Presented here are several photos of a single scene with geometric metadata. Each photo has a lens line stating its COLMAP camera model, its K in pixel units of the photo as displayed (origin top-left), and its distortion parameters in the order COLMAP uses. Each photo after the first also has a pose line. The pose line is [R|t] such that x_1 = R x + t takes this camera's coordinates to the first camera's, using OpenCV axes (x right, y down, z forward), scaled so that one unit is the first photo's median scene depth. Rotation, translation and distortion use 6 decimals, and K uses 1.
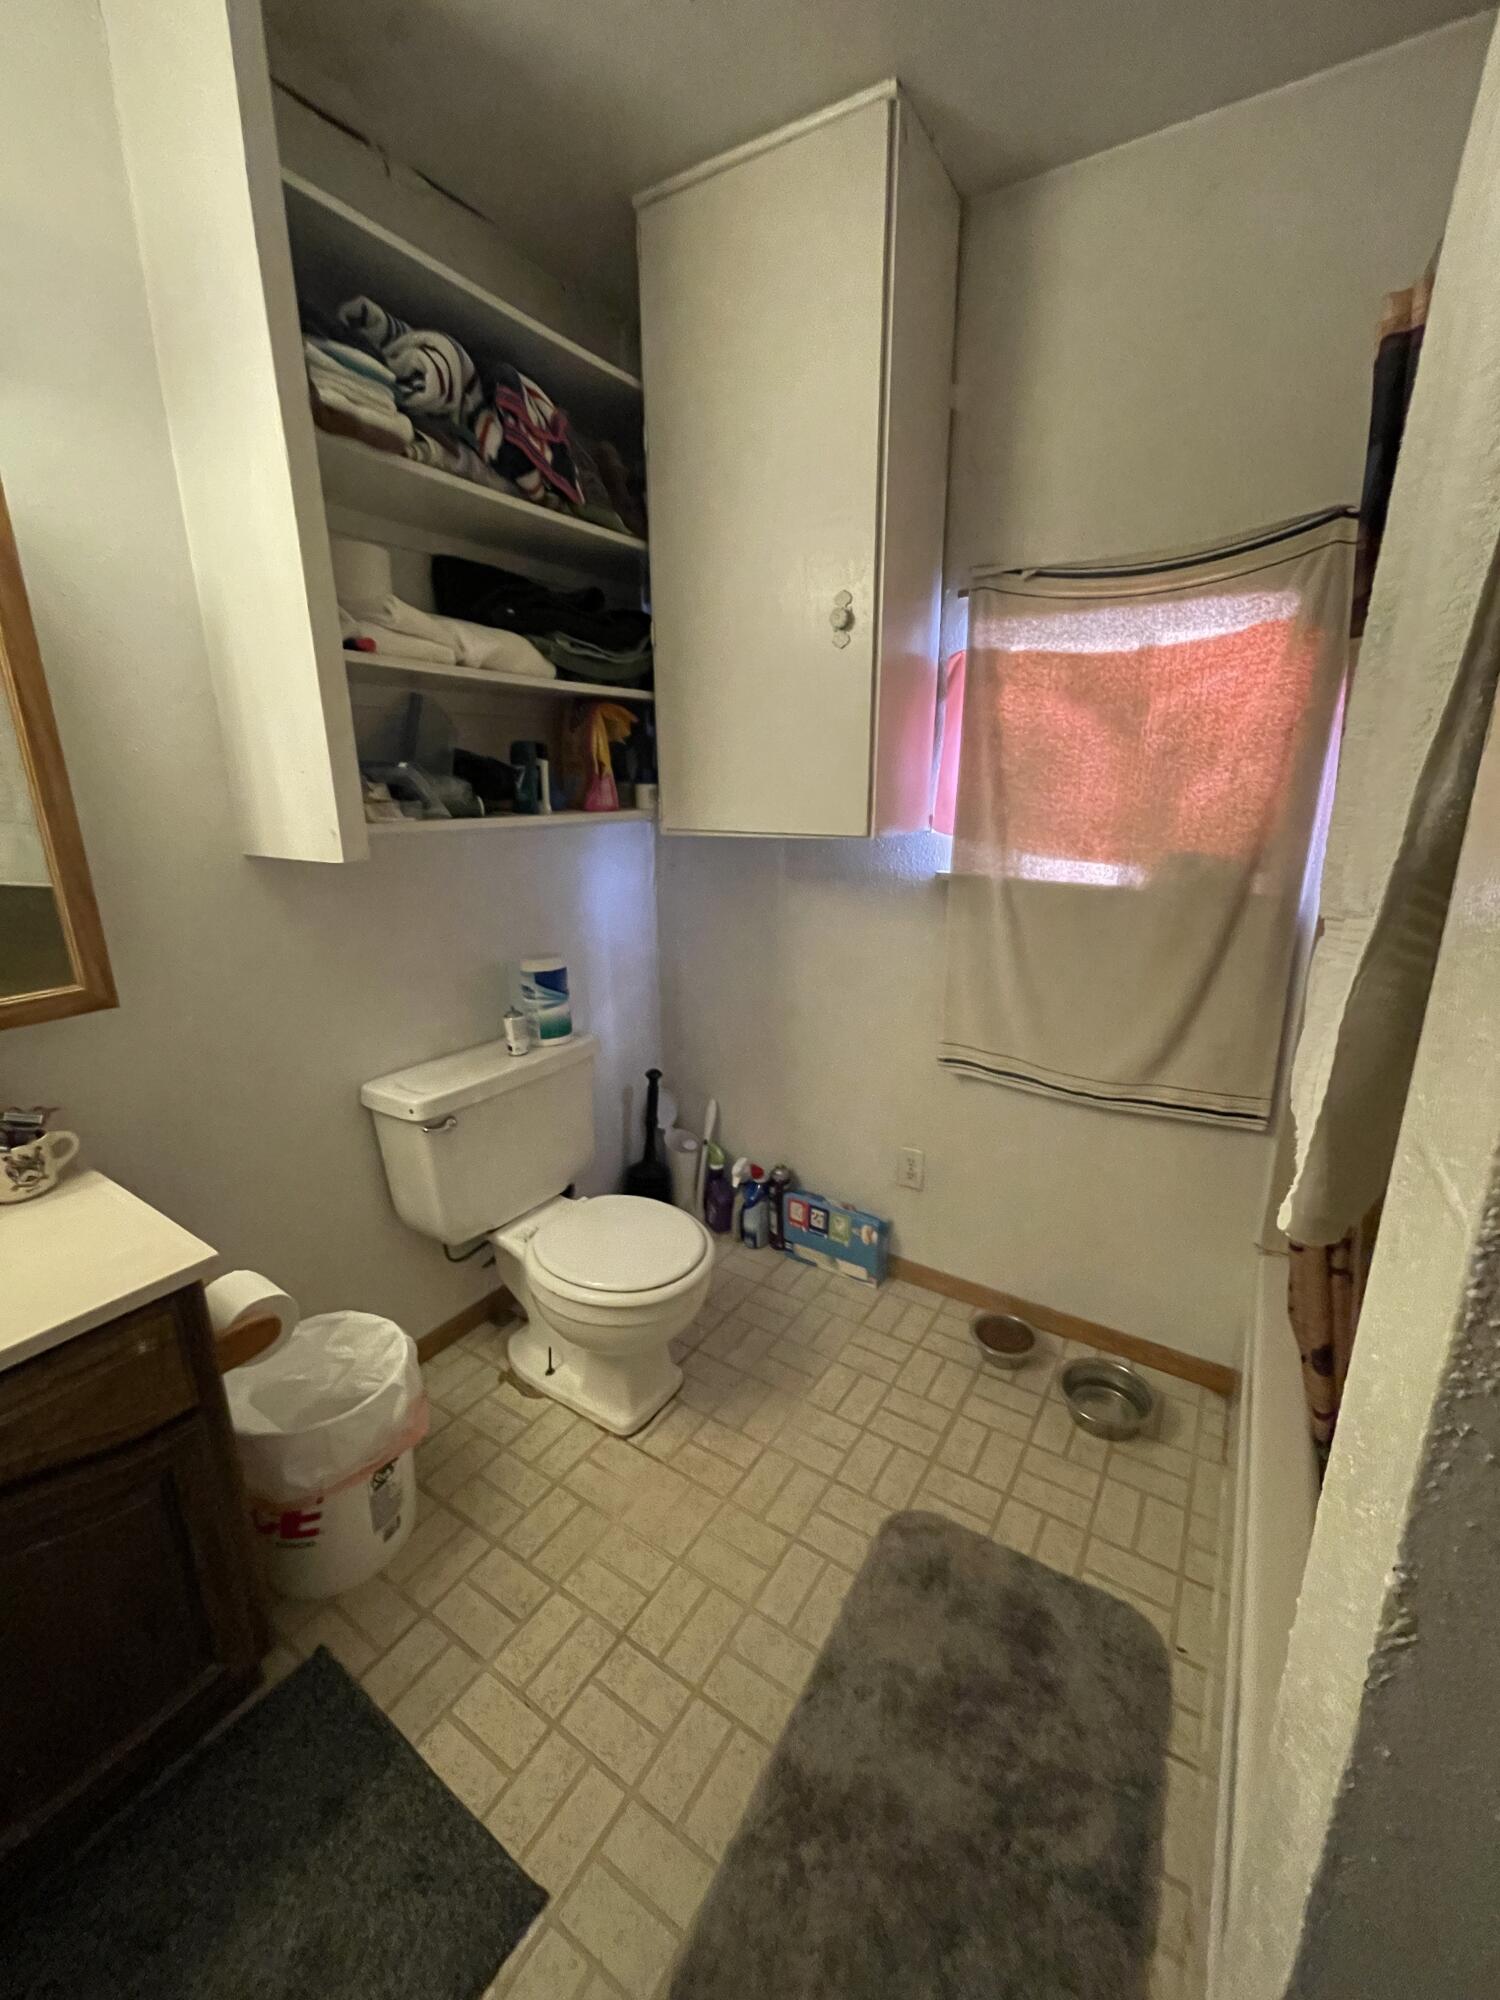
lens RADIAL K [[810.7, 0, 750.0], [0, 810.7, 1000.0], [0, 0, 1]] dist [-0.002238, -0.000106]
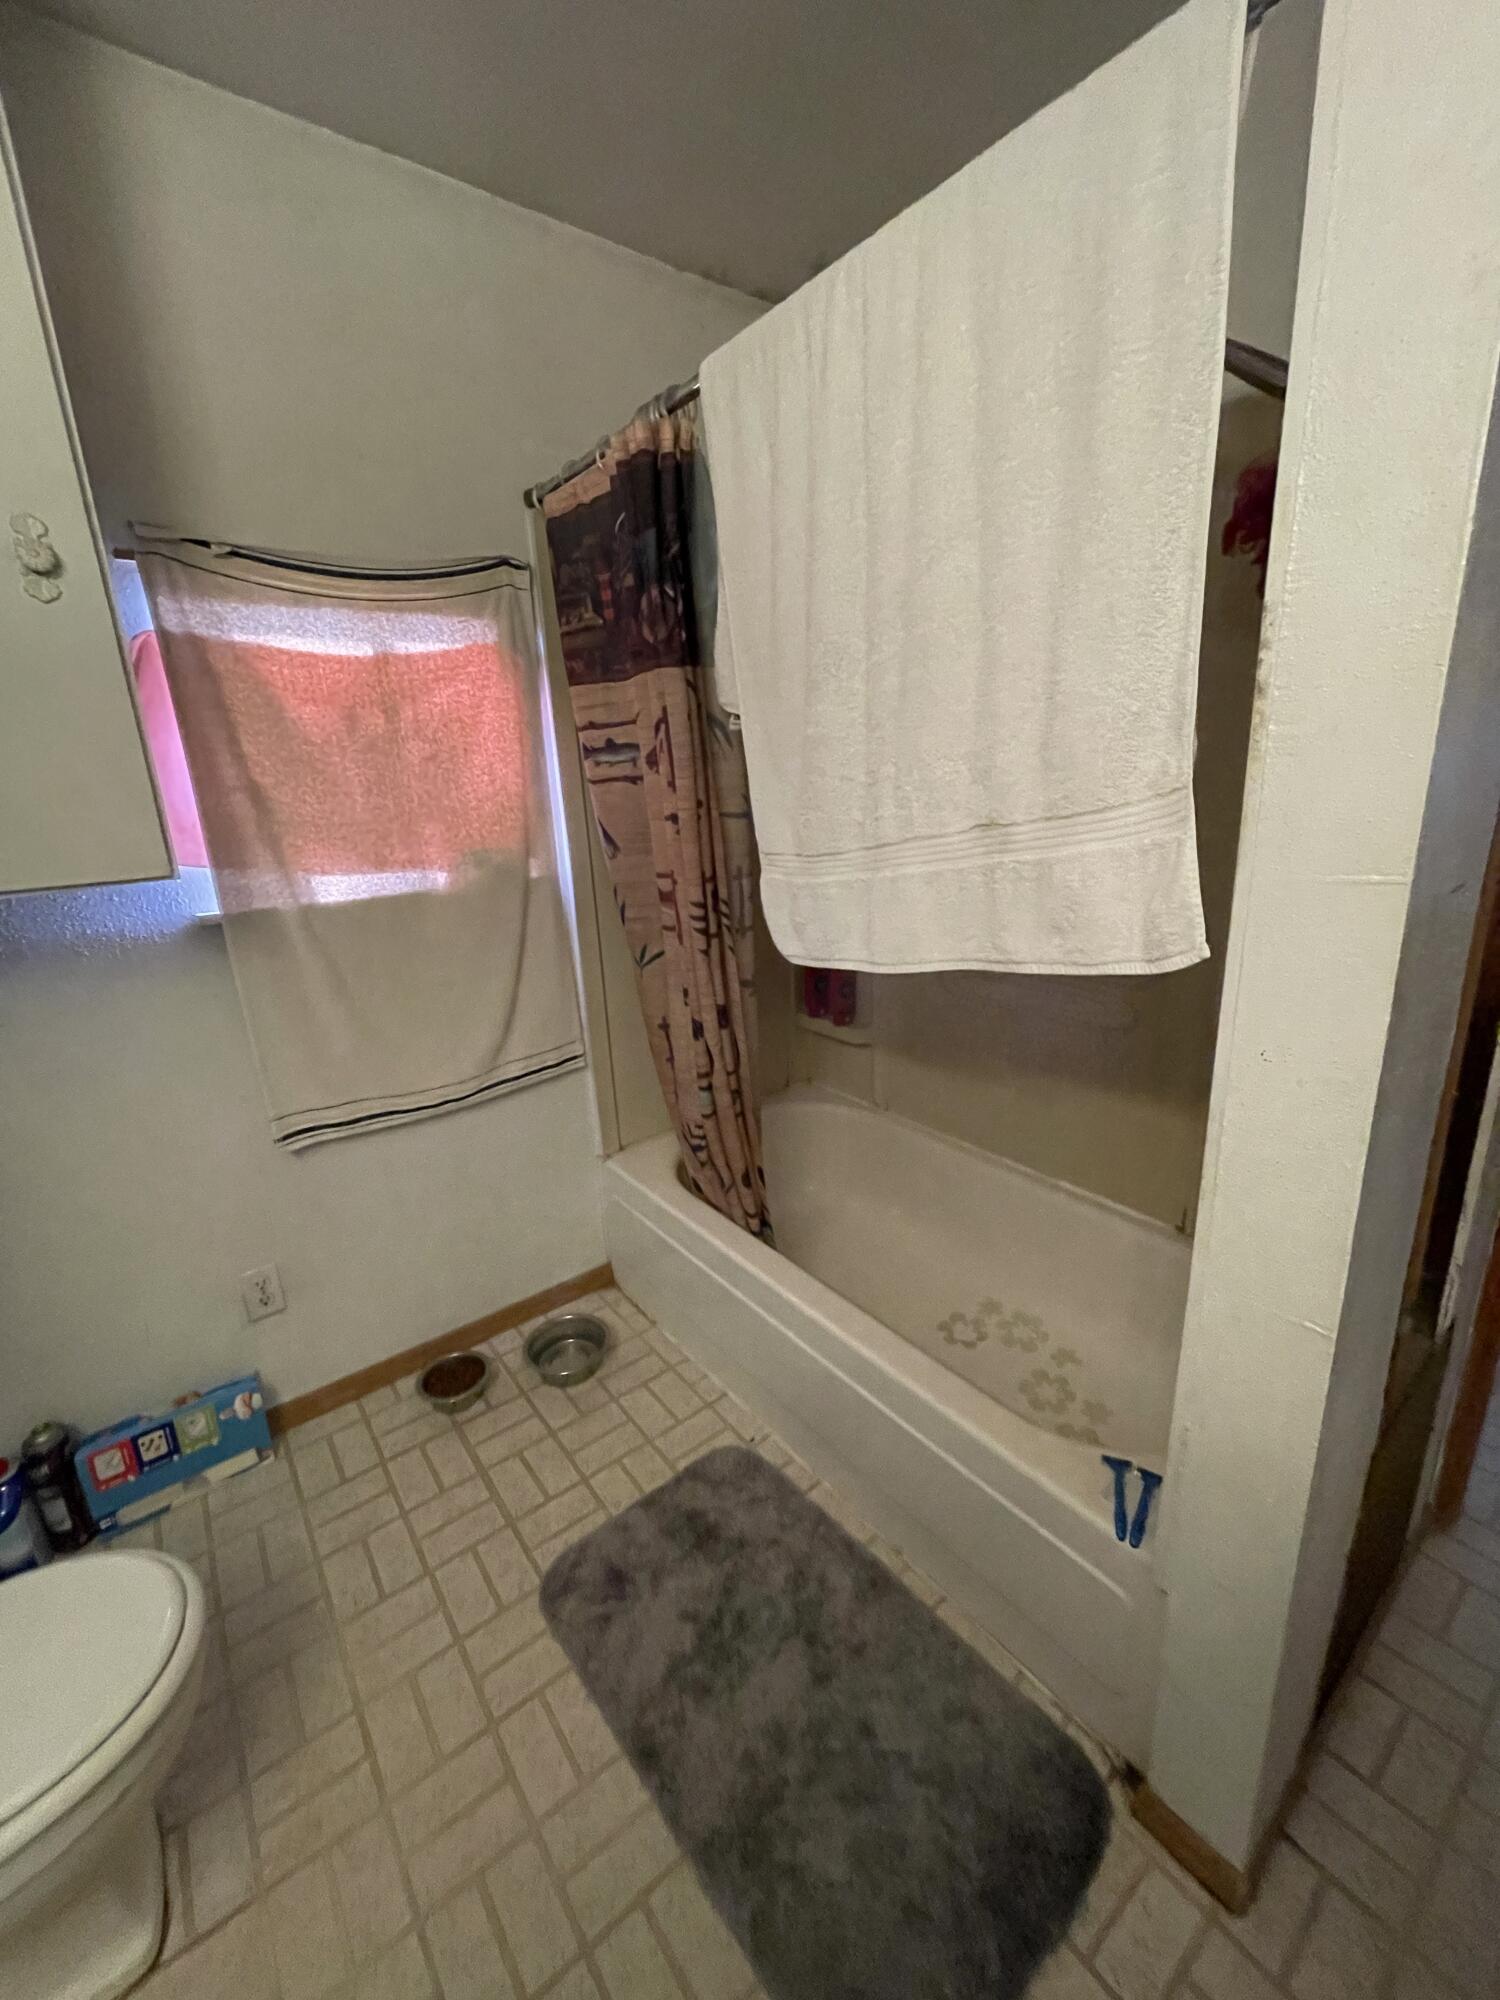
lens RADIAL K [[801.1, 0, 750.0], [0, 801.1, 1000.0], [0, 0, 1]] dist [-0.001560, -0.000972]
pose [[0.333084, -0.273562, 0.902341, -0.336827], [0.300795, 0.937814, 0.173283, -0.063279], [-0.893632, 0.213702, 0.394657, 0.269532]]
